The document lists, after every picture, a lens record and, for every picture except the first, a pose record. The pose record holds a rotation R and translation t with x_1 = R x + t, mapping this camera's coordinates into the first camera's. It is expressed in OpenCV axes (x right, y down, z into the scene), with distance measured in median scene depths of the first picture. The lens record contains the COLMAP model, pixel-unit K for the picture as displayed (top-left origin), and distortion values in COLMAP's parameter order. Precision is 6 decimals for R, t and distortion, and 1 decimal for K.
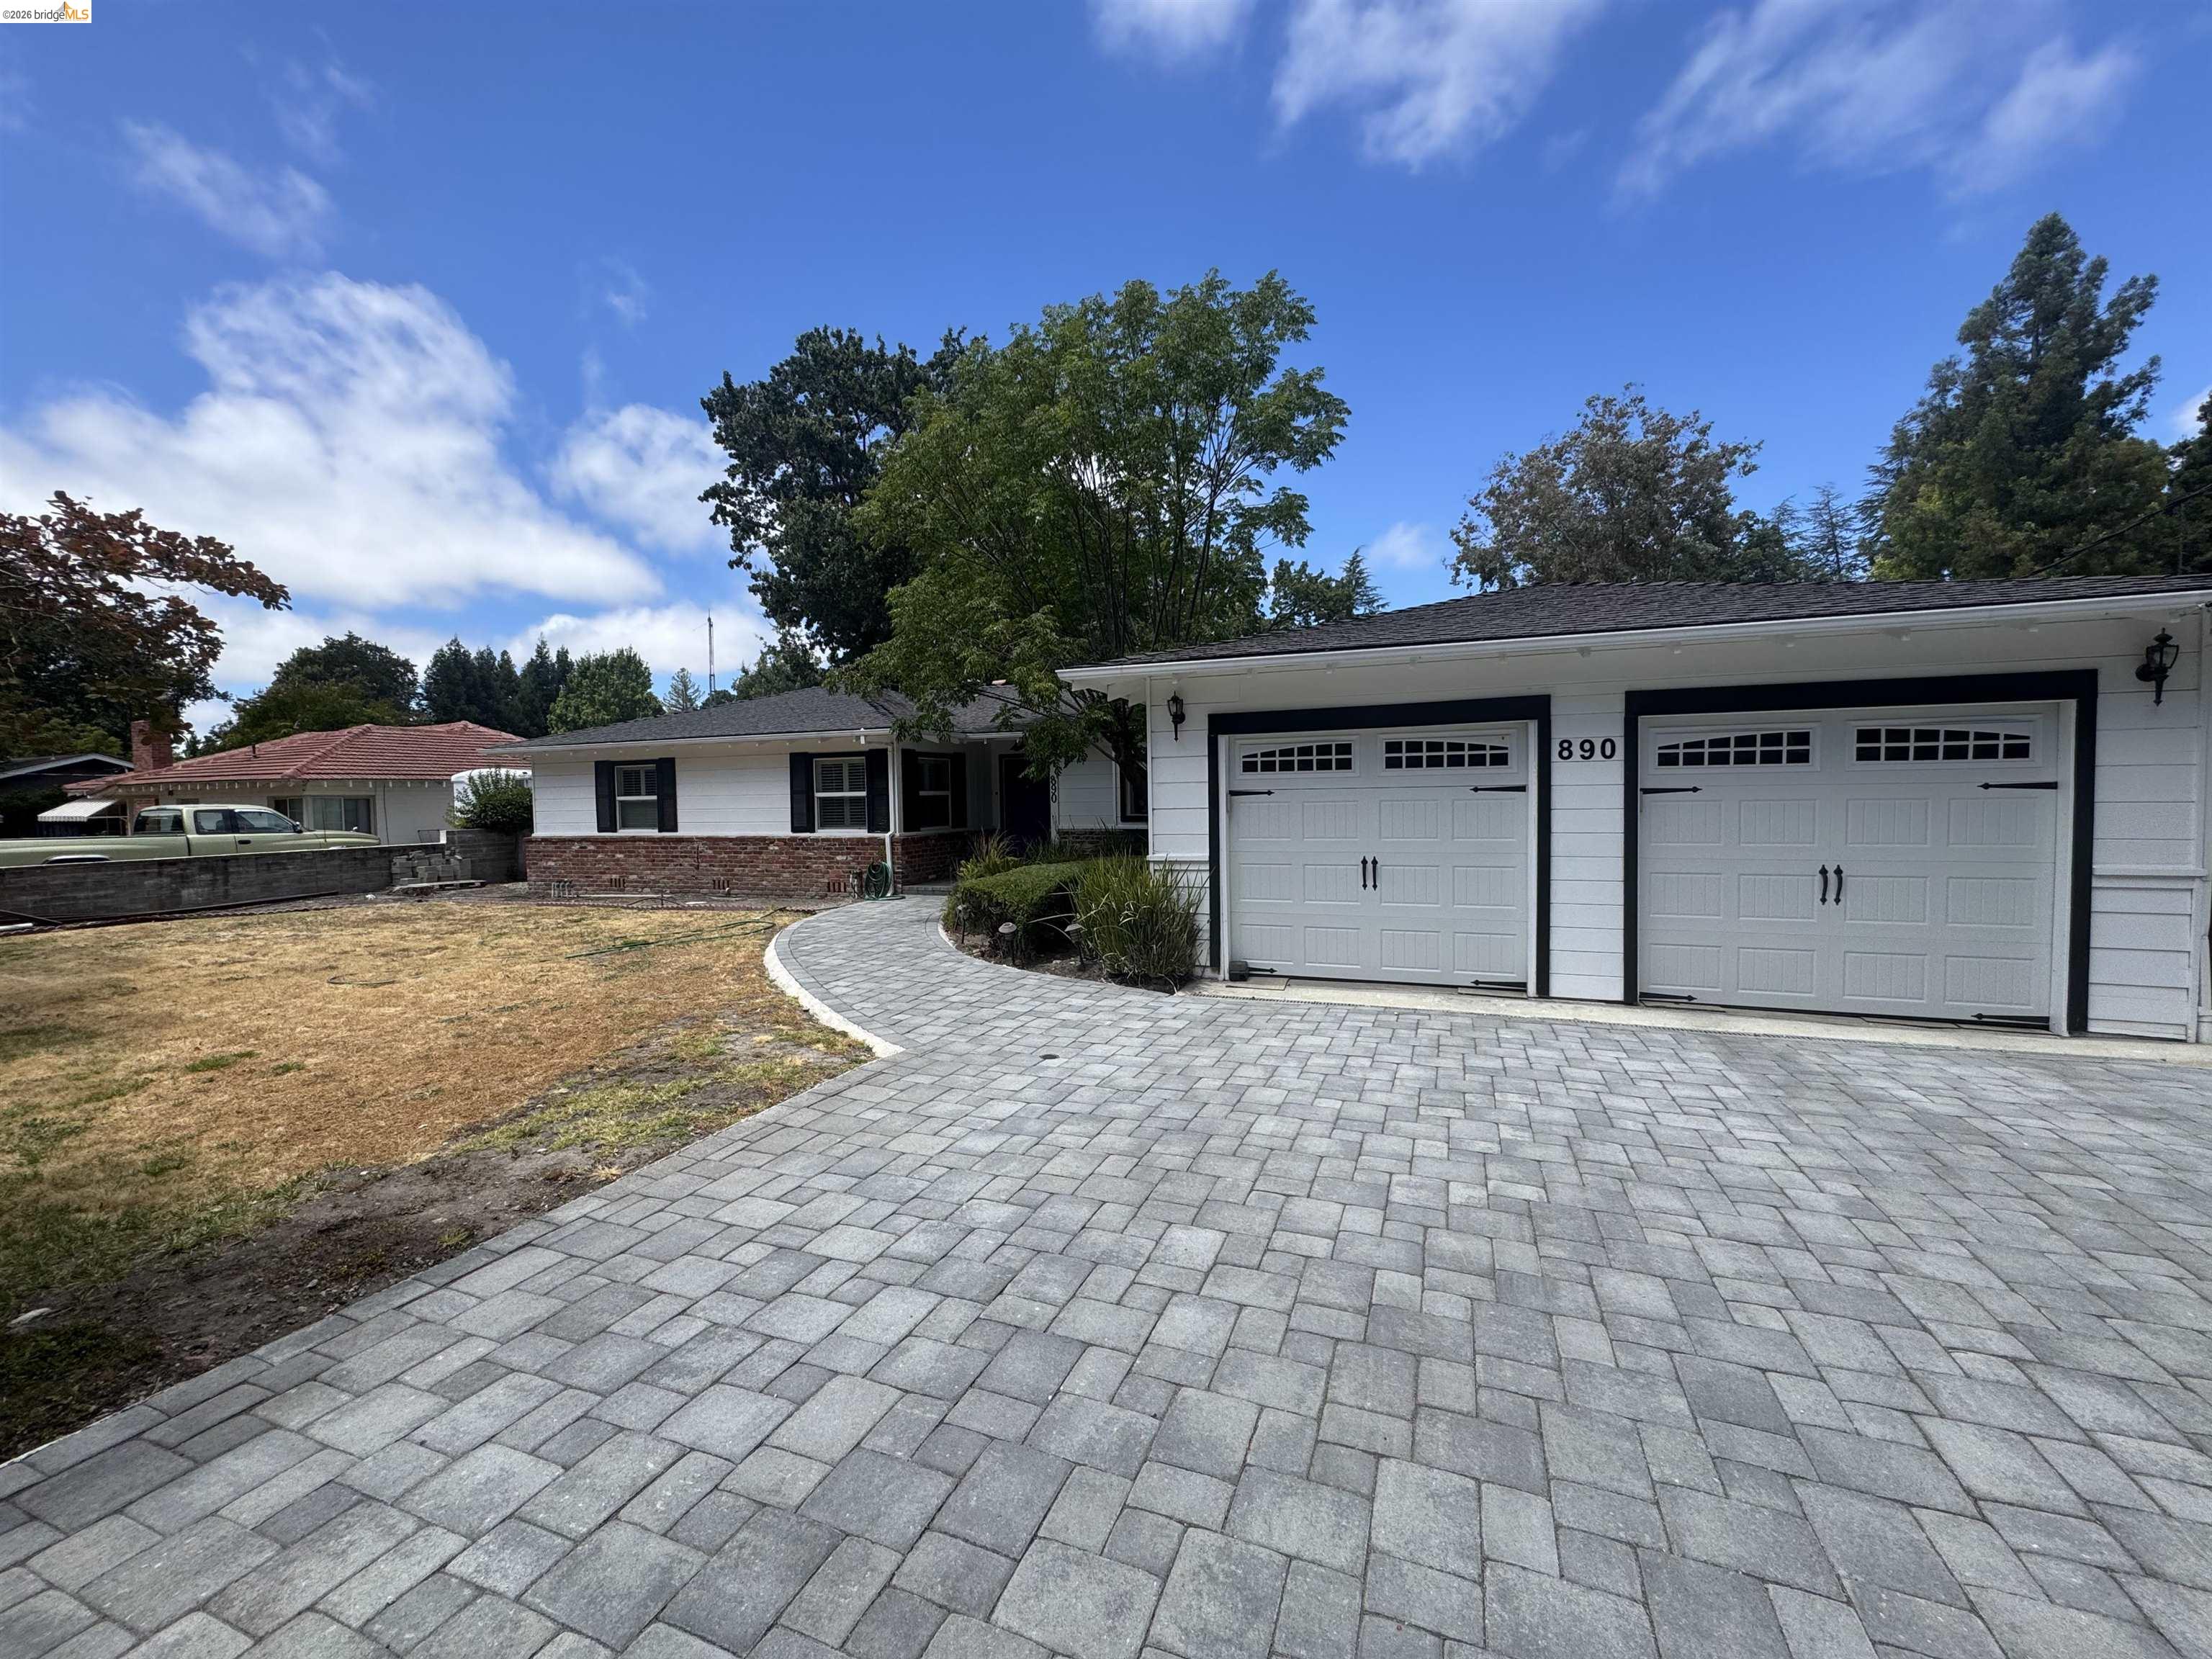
lens RADIAL K [[880.7, 0, 1109.1], [0, 880.7, 822.0], [0, 0, 1]] dist [-0.010529, 0.000556]
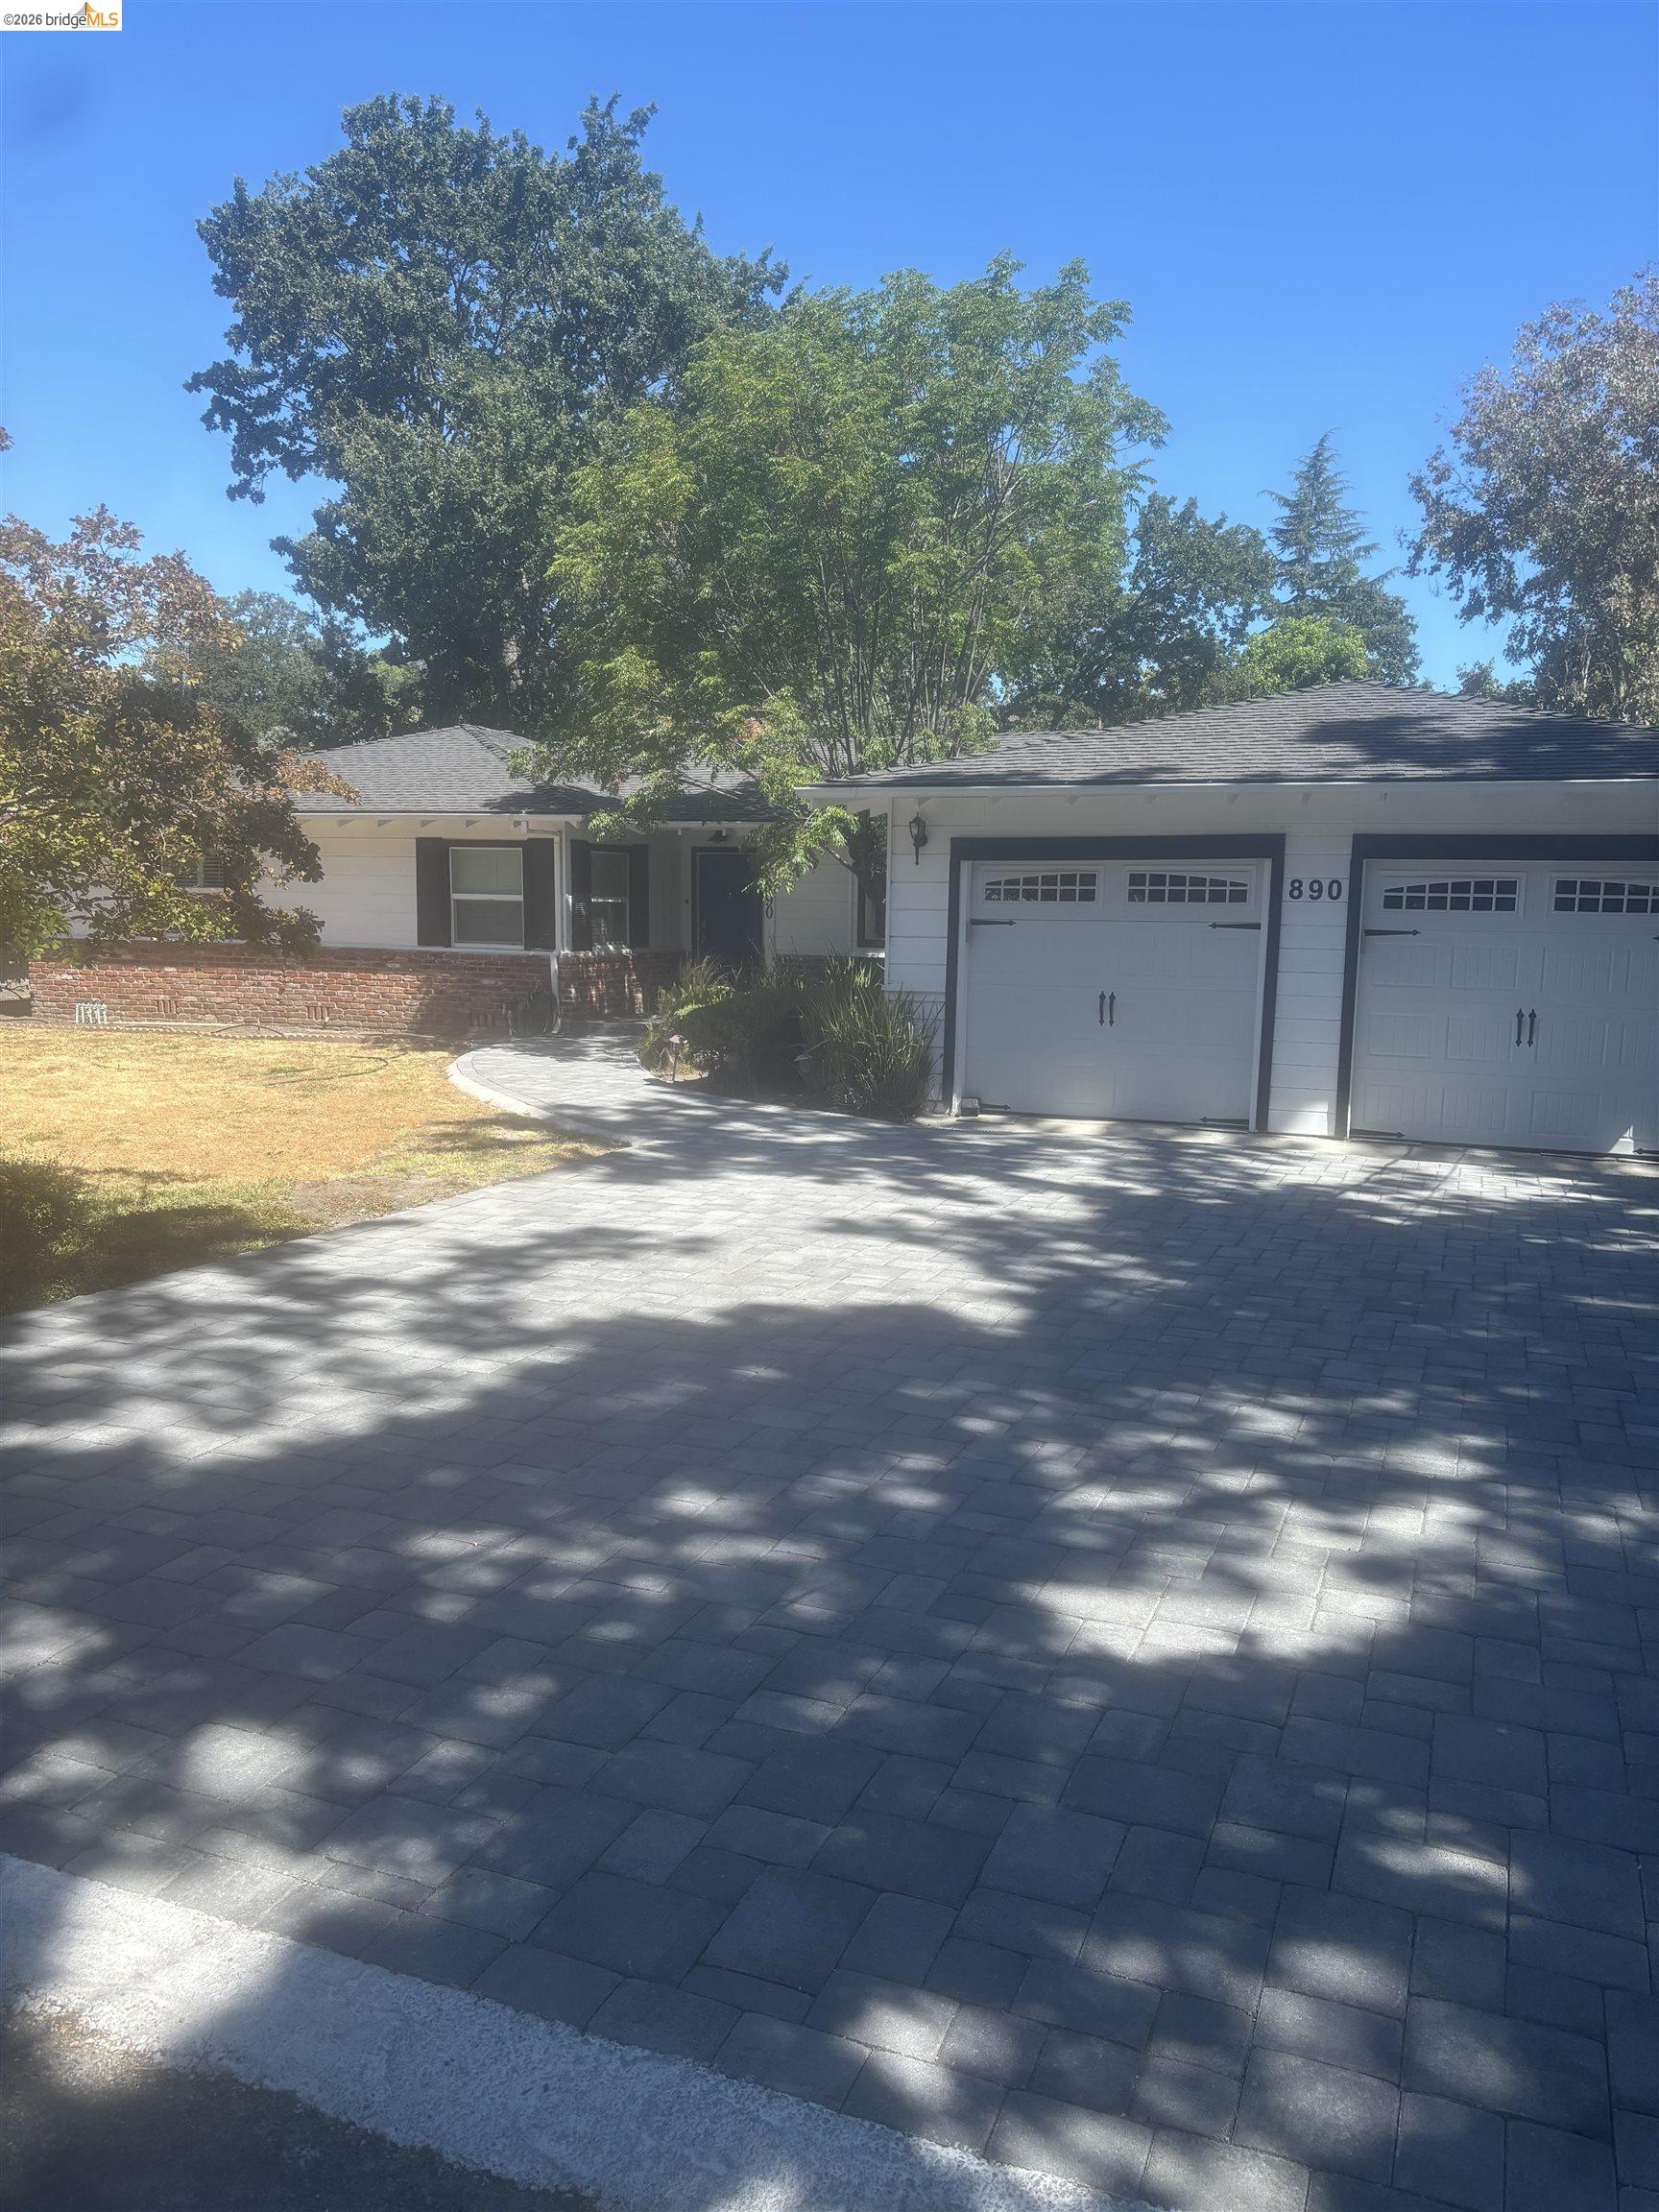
lens RADIAL K [[1666.4, 0, 809.5], [0, 1666.4, 1120.8], [0, 0, 1]] dist [0.056553, -0.065962]
pose [[0.999373, 0.032847, -0.013188, -0.004498], [-0.031243, 0.993721, 0.107439, -0.003328], [0.016634, -0.106959, 0.994124, -0.460868]]
